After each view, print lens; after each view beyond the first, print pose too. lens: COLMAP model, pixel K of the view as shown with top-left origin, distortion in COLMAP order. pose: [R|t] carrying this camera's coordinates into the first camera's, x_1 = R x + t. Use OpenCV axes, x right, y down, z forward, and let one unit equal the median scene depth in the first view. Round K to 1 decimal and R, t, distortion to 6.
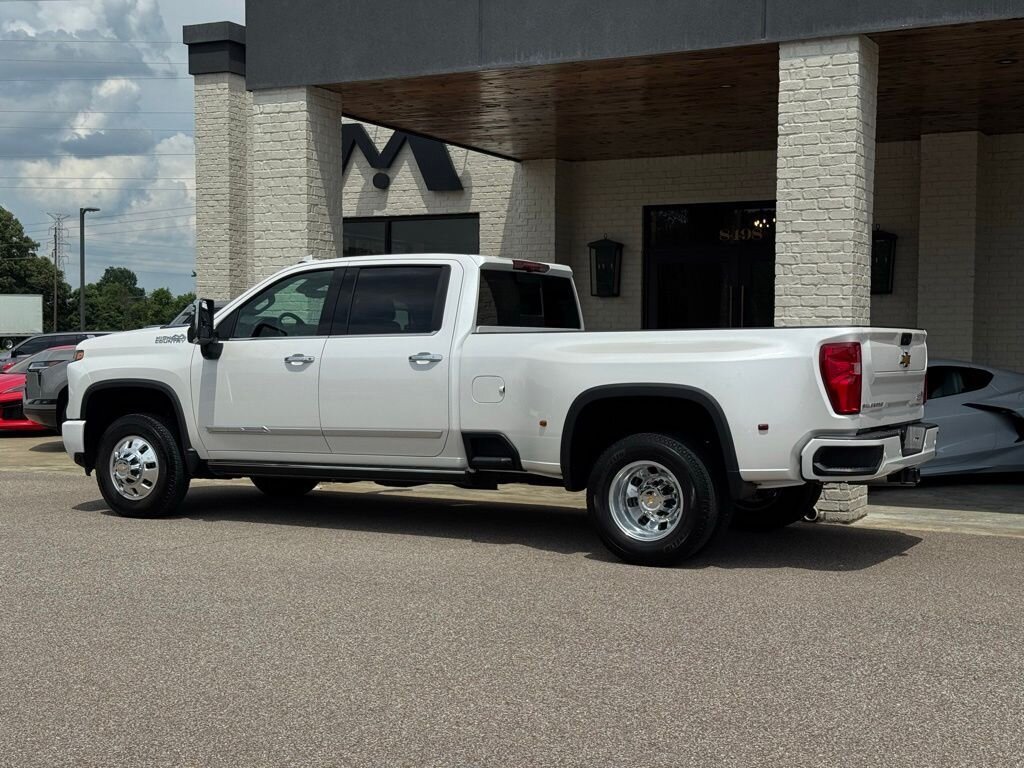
lens RADIAL K [[1423.9, 0, 511.5], [0, 1423.9, 390.6], [0, 0, 1]] dist [0.136997, 0.000000]
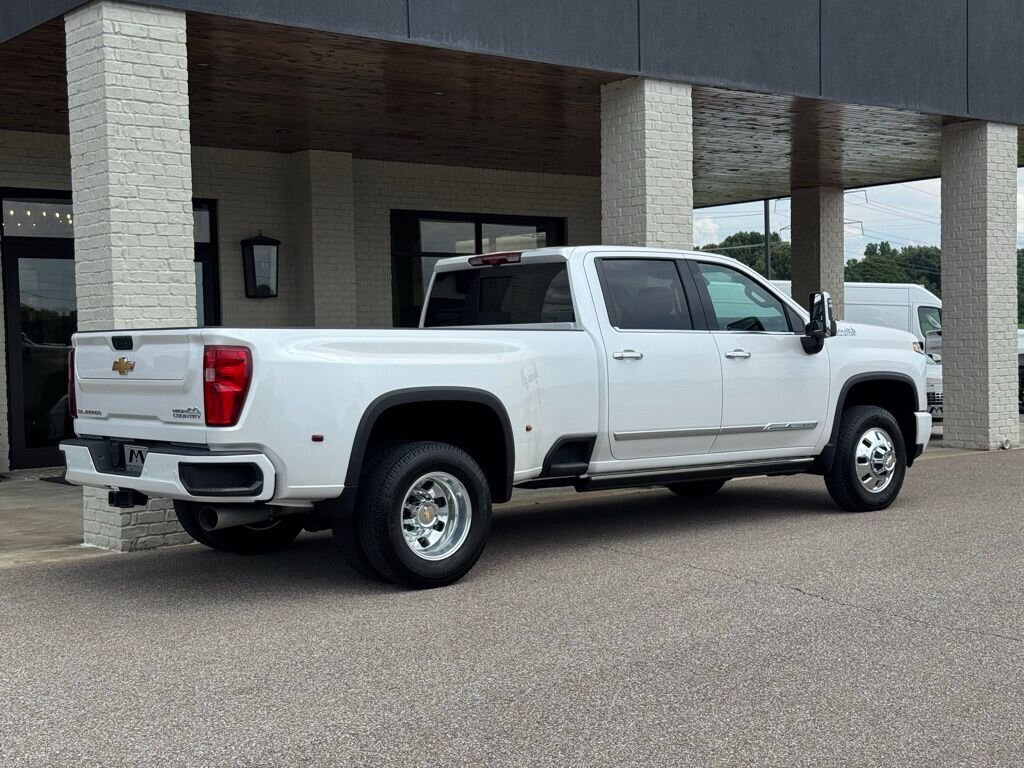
lens RADIAL K [[1423.9, 0, 513.6], [0, 1423.9, 389.6], [0, 0, 1]] dist [0.136997, 0.000000]
pose [[0.399555, -0.047402, 0.915483, -0.921130], [0.058061, 0.997966, 0.026333, -0.027278], [-0.914869, 0.042633, 0.401494, 0.642274]]
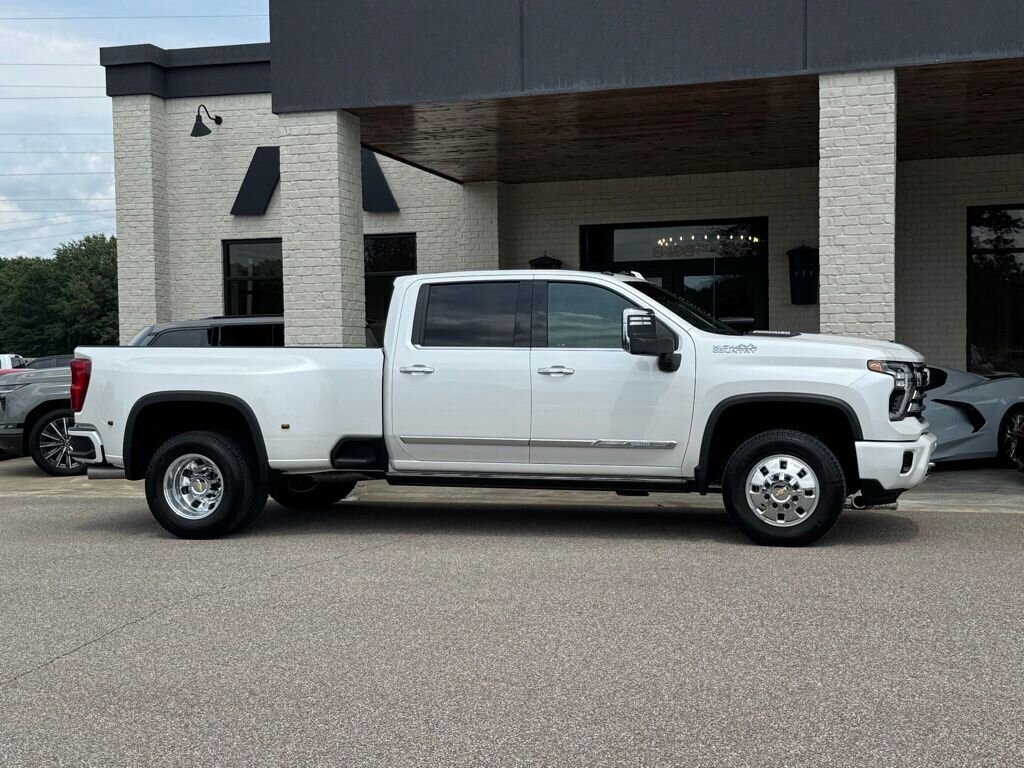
lens RADIAL K [[1360.2, 0, 515.4], [0, 1360.2, 389.5], [0, 0, 1]] dist [0.131997, 0.000000]
pose [[0.981777, -0.027138, 0.188087, -0.244776], [0.029216, 0.999539, -0.008285, 0.000982], [-0.187775, 0.013629, 0.982117, 0.015209]]
